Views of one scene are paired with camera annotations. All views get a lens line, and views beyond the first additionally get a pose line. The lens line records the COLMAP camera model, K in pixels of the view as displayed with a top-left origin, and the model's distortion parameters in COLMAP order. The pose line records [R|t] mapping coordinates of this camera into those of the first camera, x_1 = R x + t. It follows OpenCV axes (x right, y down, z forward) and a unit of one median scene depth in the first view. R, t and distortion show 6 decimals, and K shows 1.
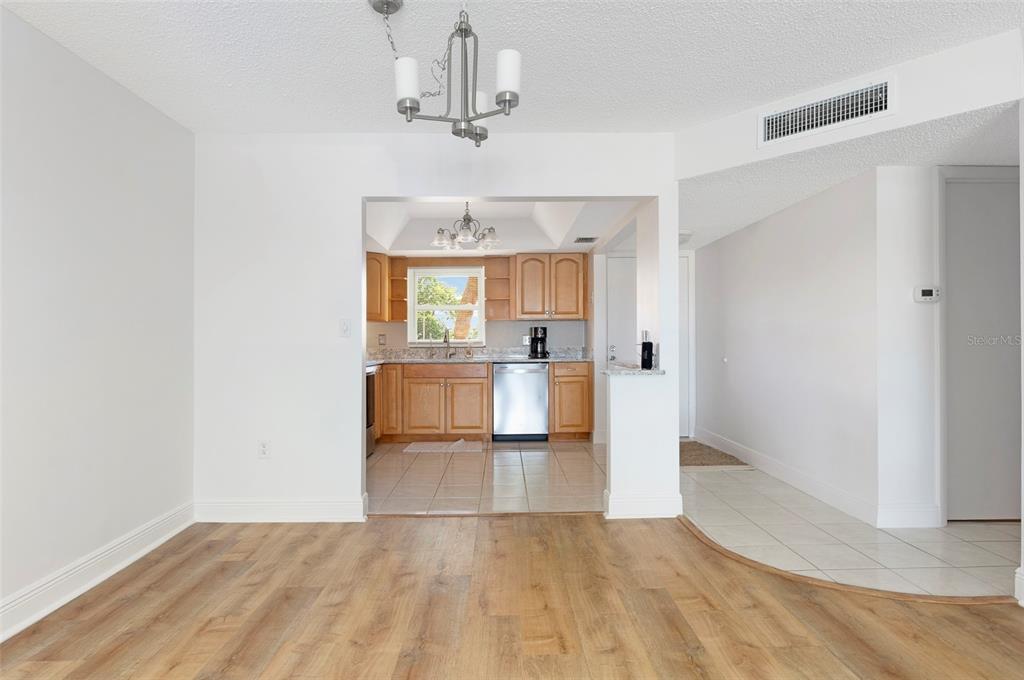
lens RADIAL K [[565.9, 0, 512.0], [0, 565.9, 340.0], [0, 0, 1]] dist [0.022879, 0.000068]
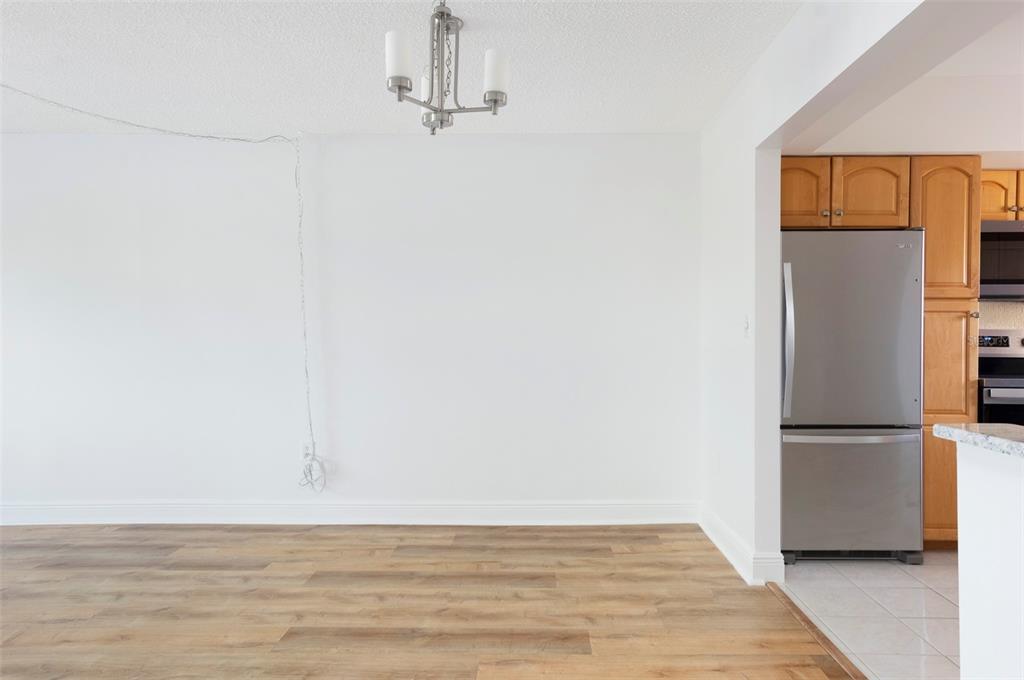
lens RADIAL K [[679.5, 0, 512.0], [0, 679.5, 340.0], [0, 0, 1]] dist [0.023002, 0.000462]
pose [[-0.052626, 0.004637, -0.998604, 0.943397], [0.009442, 0.999947, 0.004145, -0.016669], [0.998570, -0.009211, -0.052667, 1.050104]]
